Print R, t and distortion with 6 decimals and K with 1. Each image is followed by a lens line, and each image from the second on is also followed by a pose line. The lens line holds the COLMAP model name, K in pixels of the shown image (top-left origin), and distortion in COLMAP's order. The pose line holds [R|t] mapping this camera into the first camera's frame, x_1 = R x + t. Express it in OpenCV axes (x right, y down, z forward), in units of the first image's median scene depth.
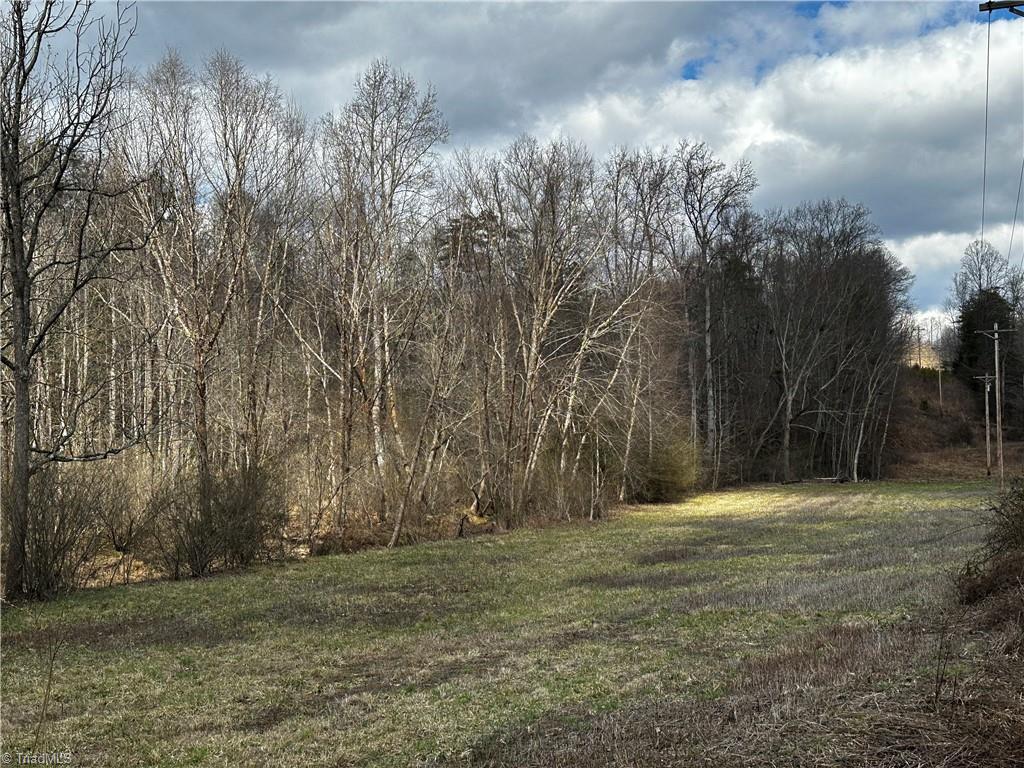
lens RADIAL K [[1239.1, 0, 512.0], [0, 1239.1, 384.0], [0, 0, 1]] dist [0.111324, -0.011756]
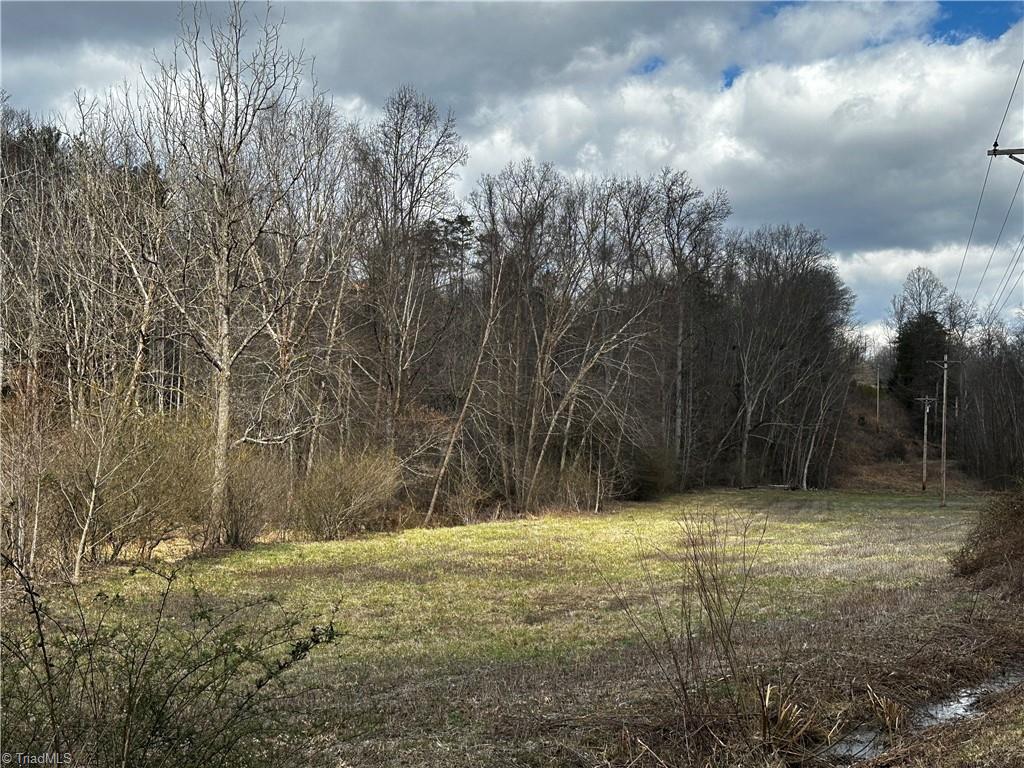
lens RADIAL K [[1248.9, 0, 512.0], [0, 1248.9, 384.0], [0, 0, 1]] dist [0.166850, -0.005499]
pose [[0.997156, 0.050228, 0.056187, -0.040889], [-0.050491, 0.998719, 0.003272, -0.004030], [-0.055951, -0.006100, 0.998415, -0.071809]]
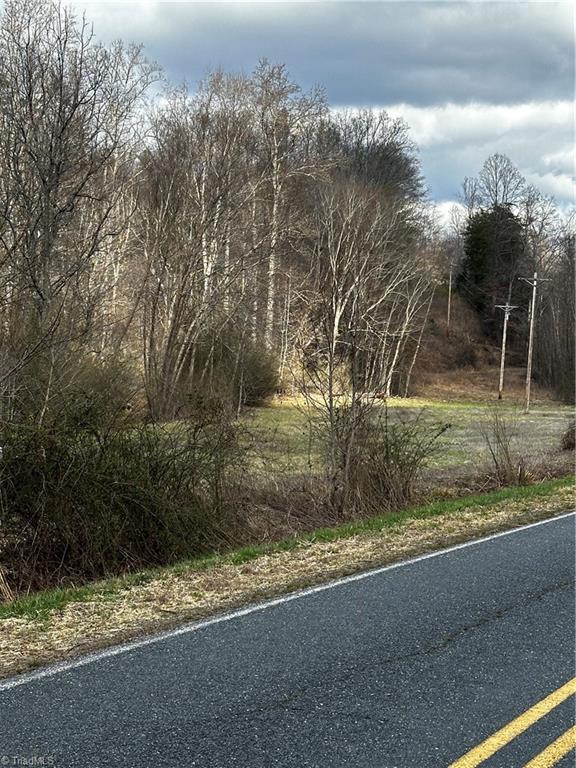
lens RADIAL K [[1649.3, 0, 288.0], [0, 1649.3, 384.0], [0, 0, 1]] dist [0.288476, 0.013796]
pose [[0.964429, 0.059626, 0.257529, -0.155071], [-0.078993, 0.994720, 0.065514, -0.017587], [-0.252263, -0.083527, 0.964047, -0.301418]]
